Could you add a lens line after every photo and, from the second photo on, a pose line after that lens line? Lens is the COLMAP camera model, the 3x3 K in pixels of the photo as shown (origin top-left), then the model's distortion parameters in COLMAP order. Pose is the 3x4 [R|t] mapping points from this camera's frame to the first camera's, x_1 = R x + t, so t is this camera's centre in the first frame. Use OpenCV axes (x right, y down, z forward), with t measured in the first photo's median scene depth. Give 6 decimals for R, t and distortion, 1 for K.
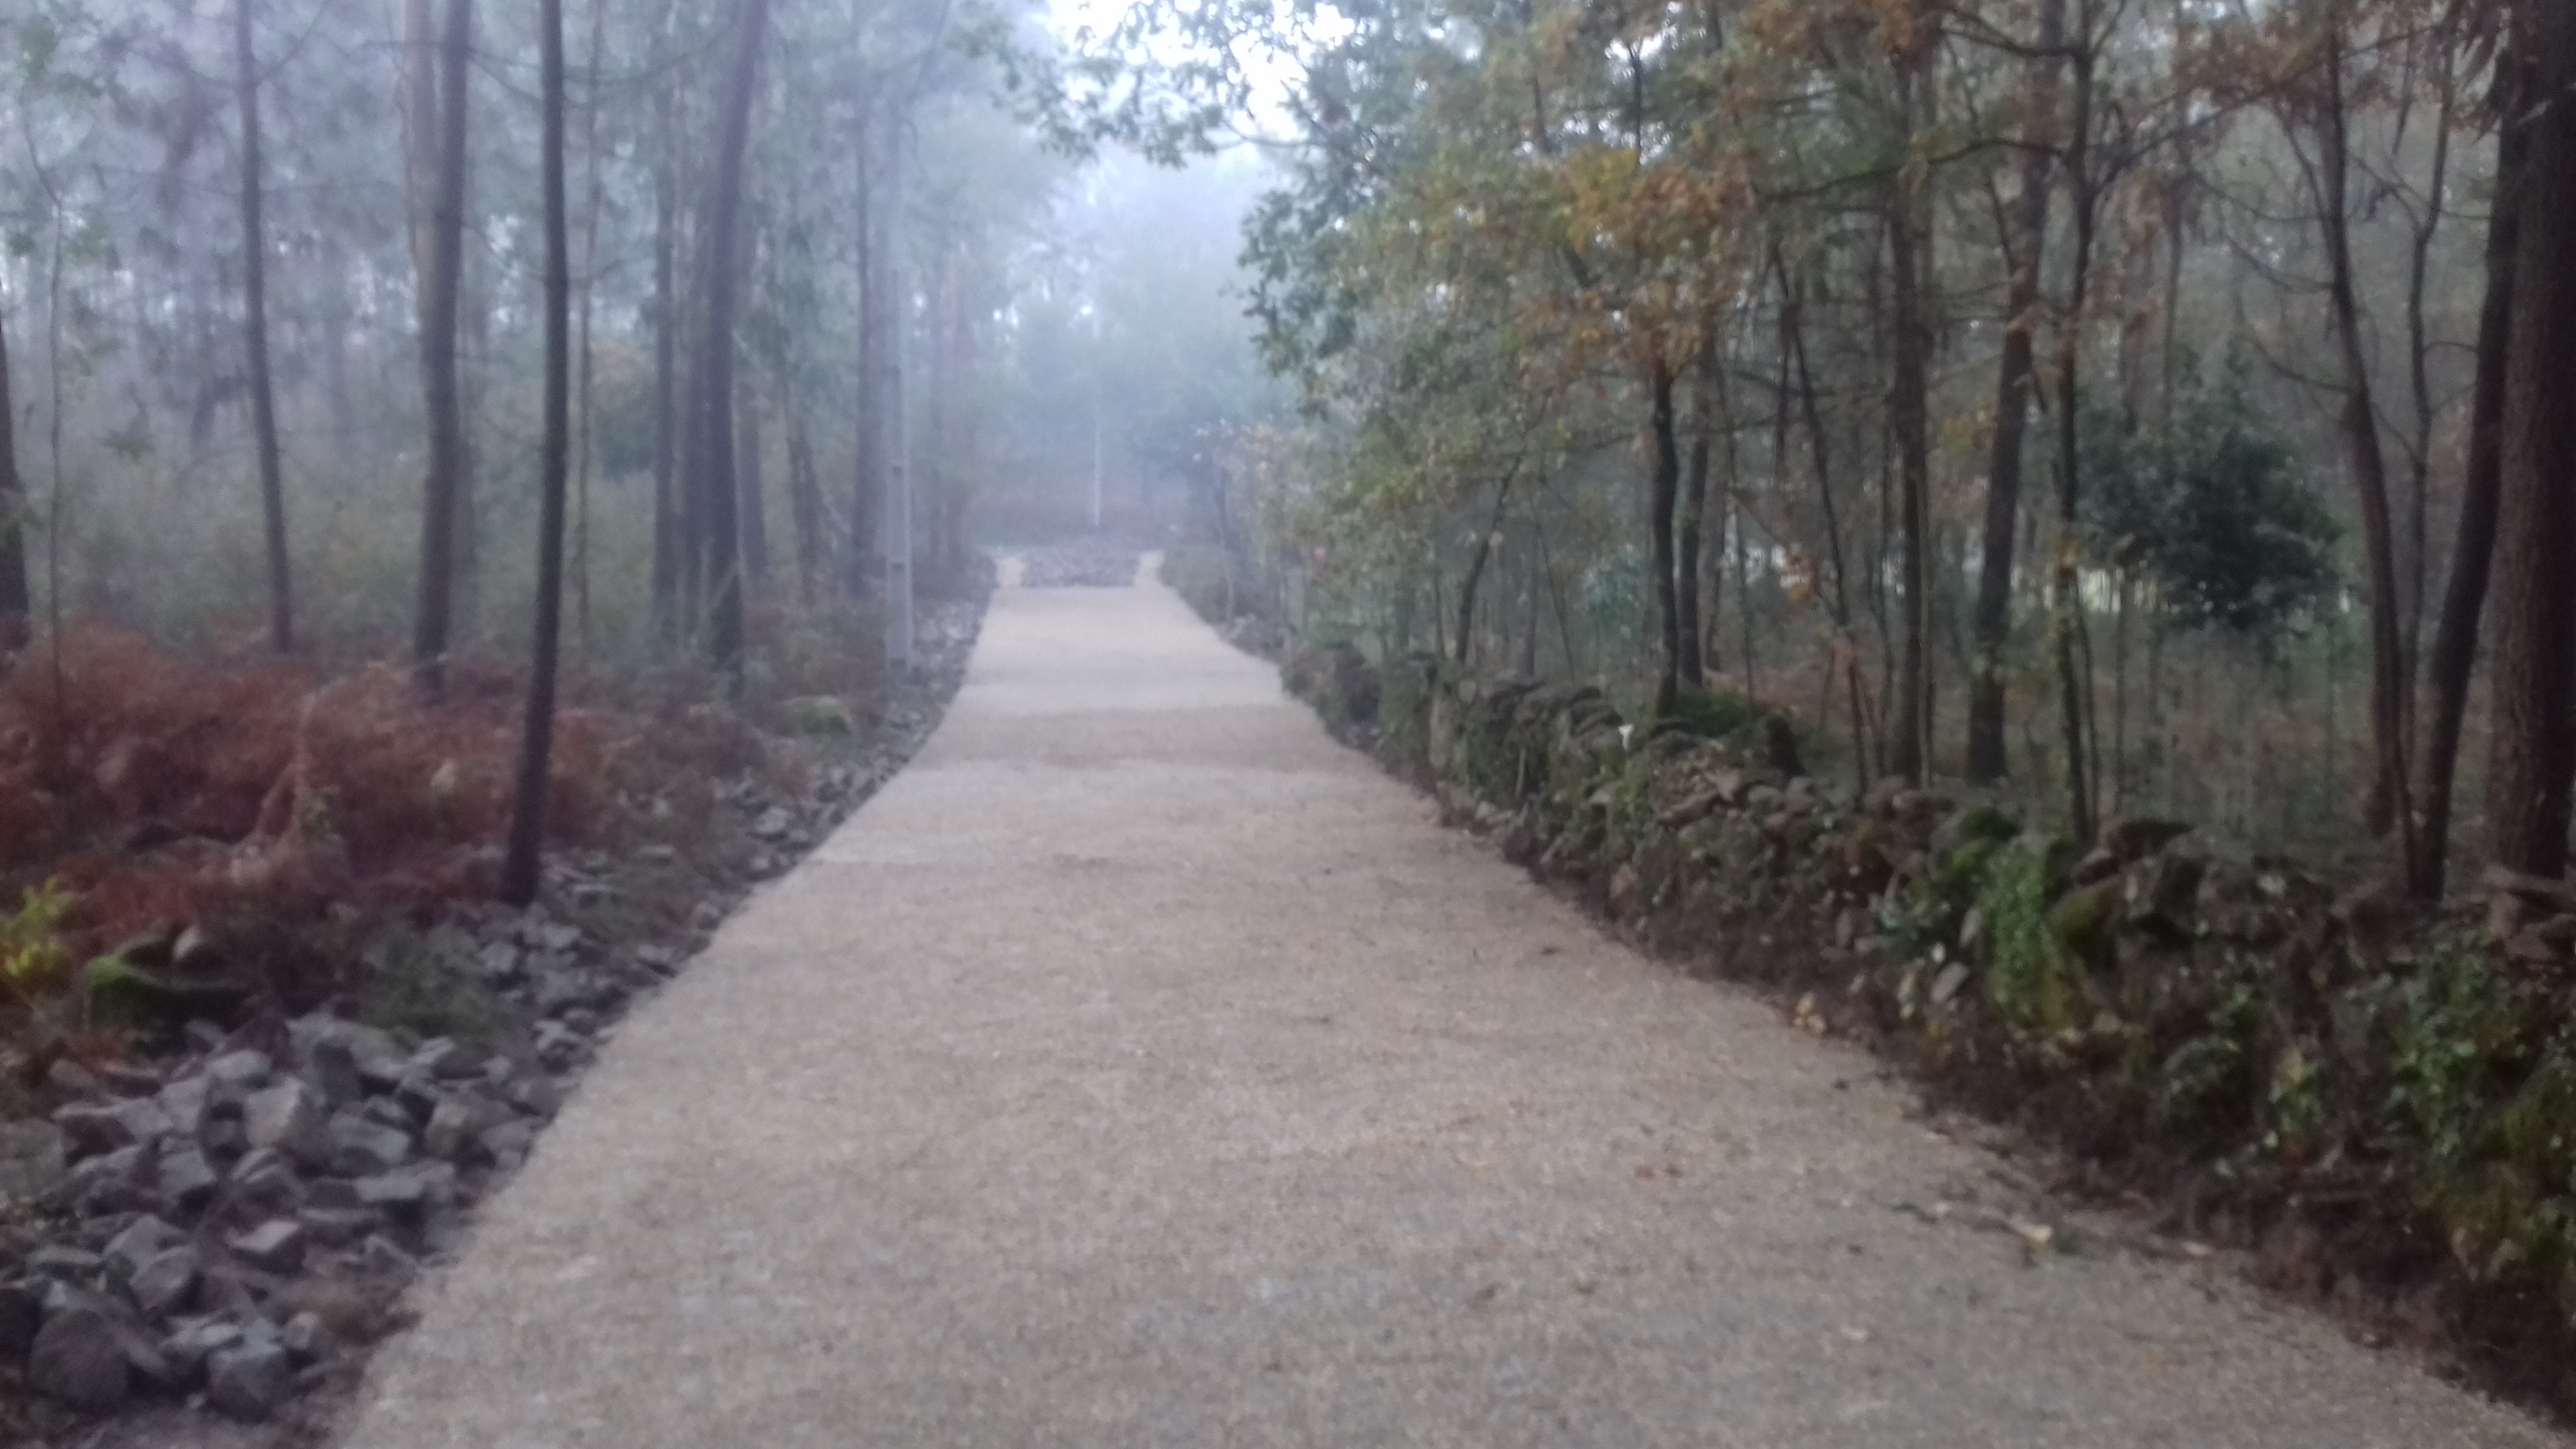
lens RADIAL K [[9513.7, 0, 1287.6], [0, 9513.7, 724.8], [0, 0, 1]] dist [0.075041, 0.000000]
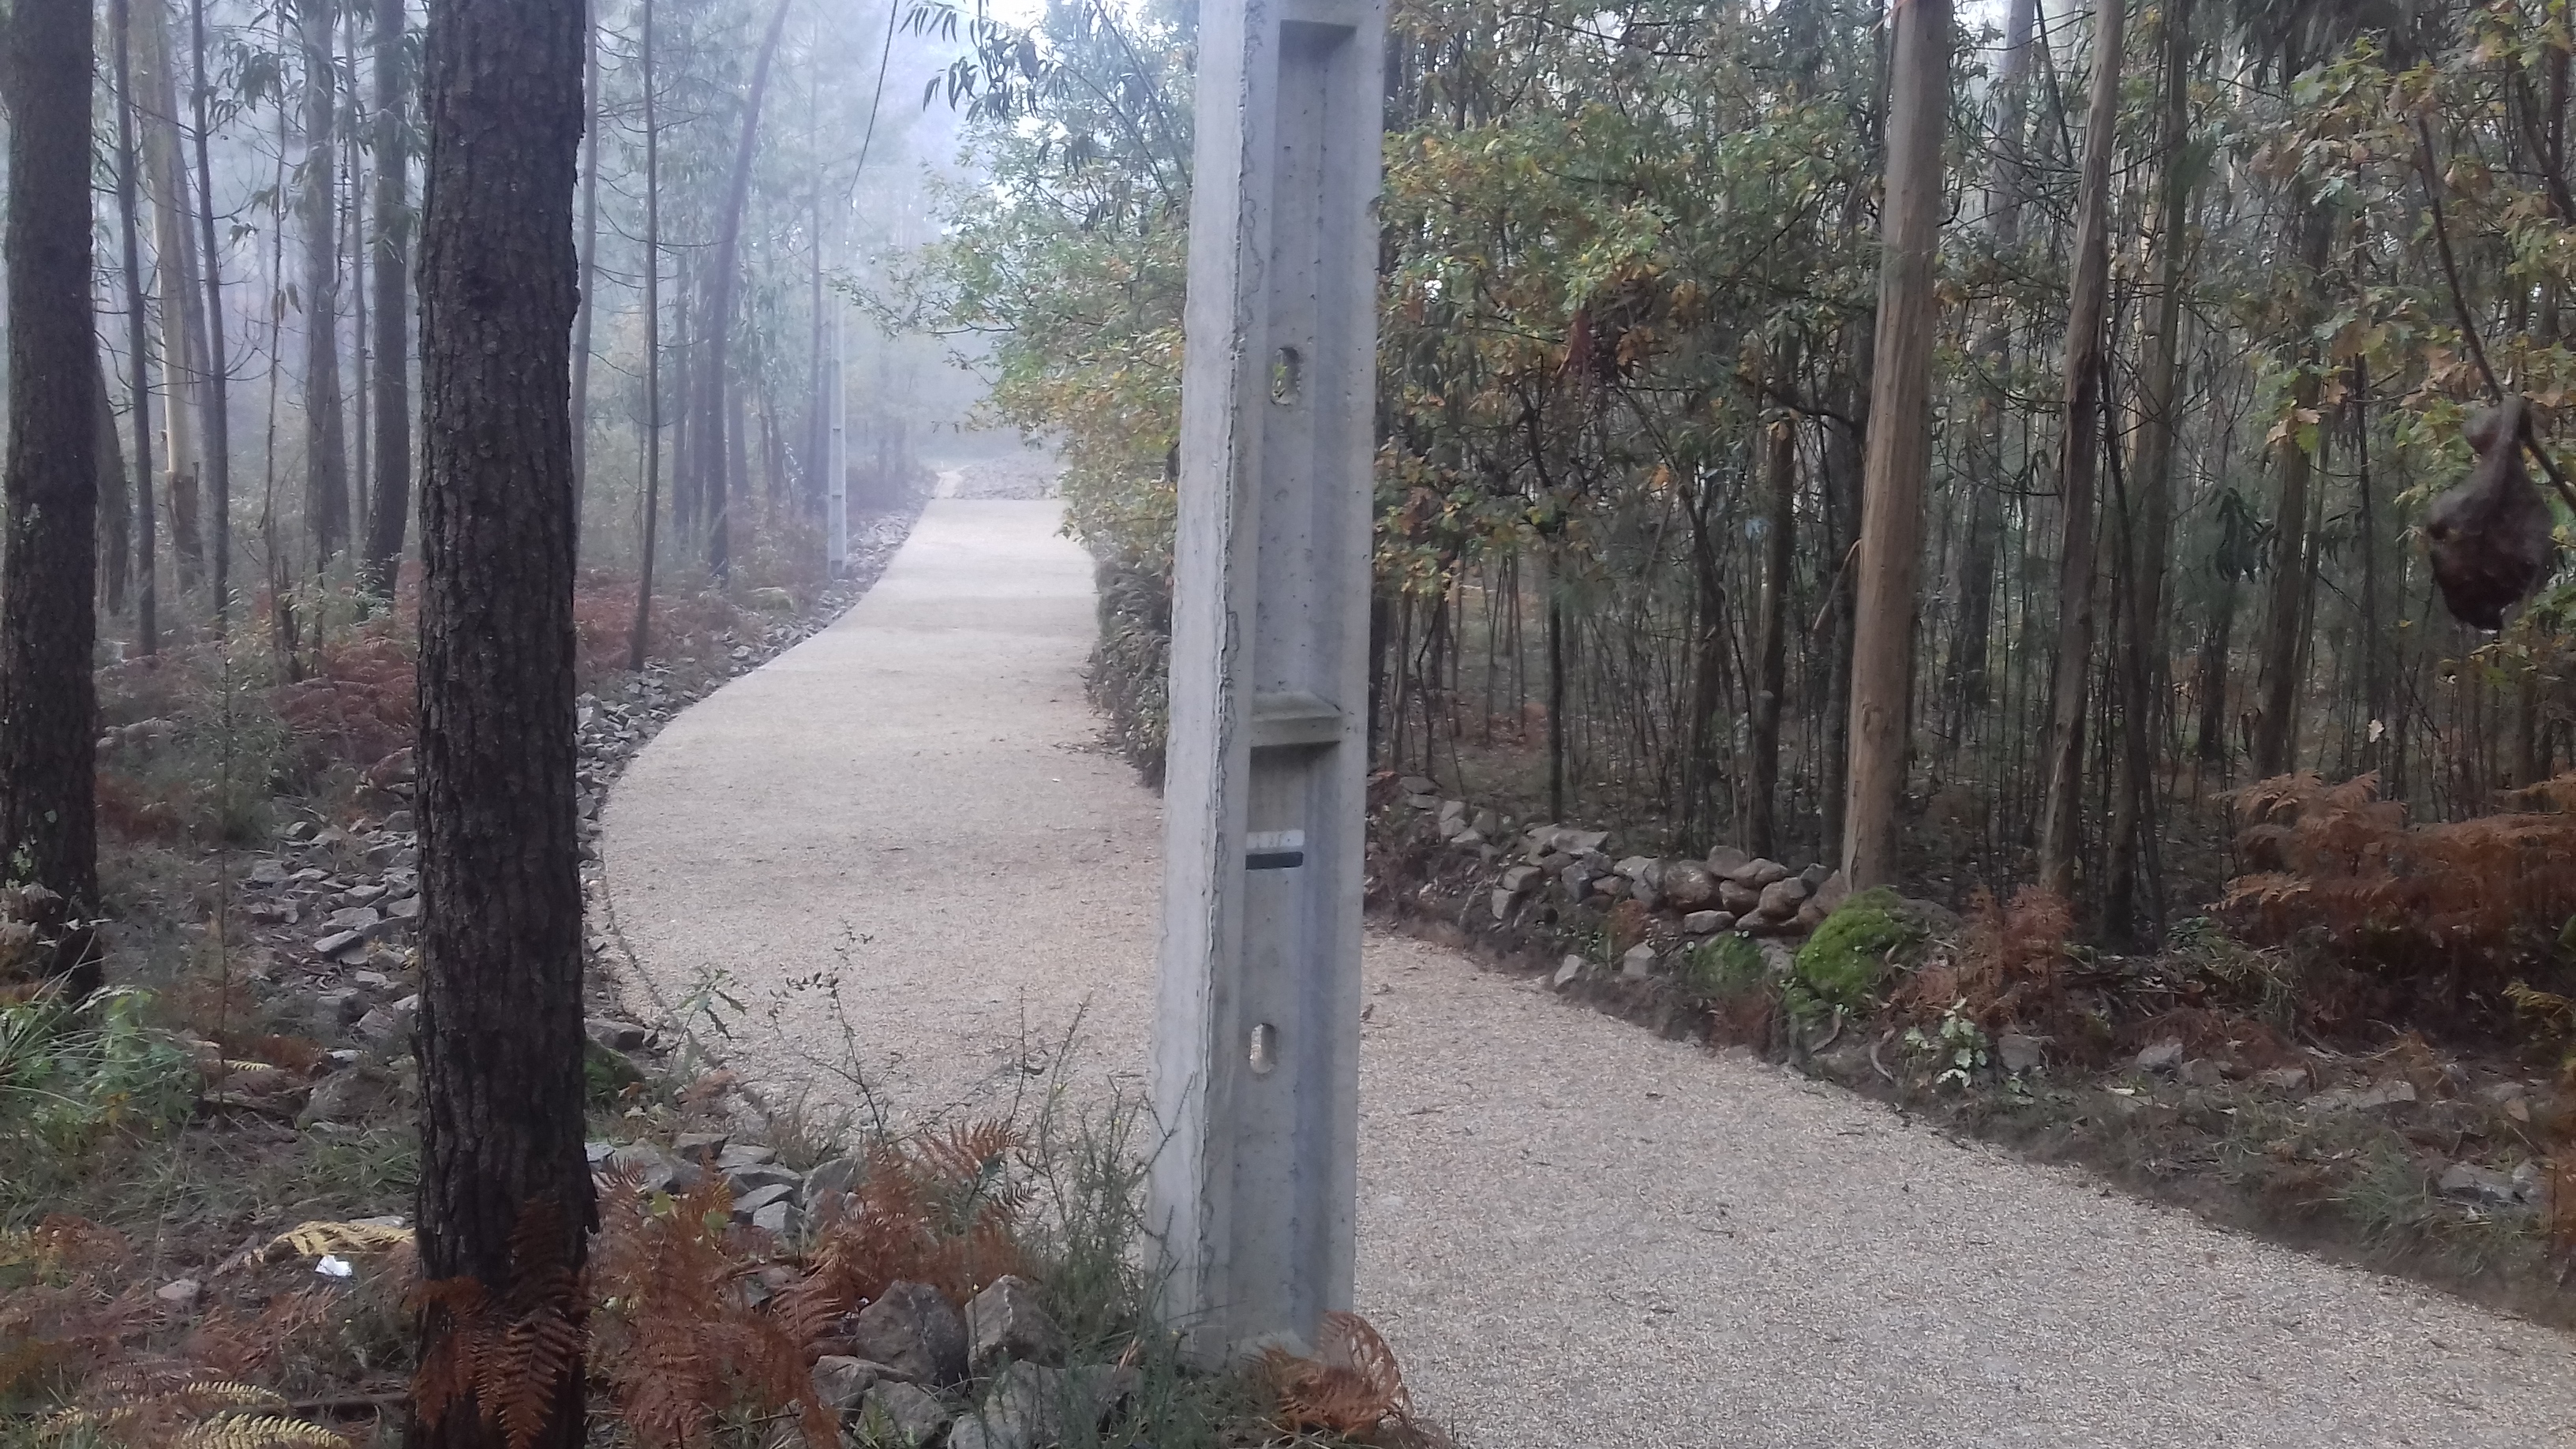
lens RADIAL K [[9513.7, 0, 1288.5], [0, 9513.7, 724.0], [0, 0, 1]] dist [0.075041, 0.000000]
pose [[0.999870, 0.016007, 0.001783, 0.036070], [-0.016026, 0.999806, 0.011423, 0.000458], [-0.001600, -0.011450, 0.999933, -0.627325]]
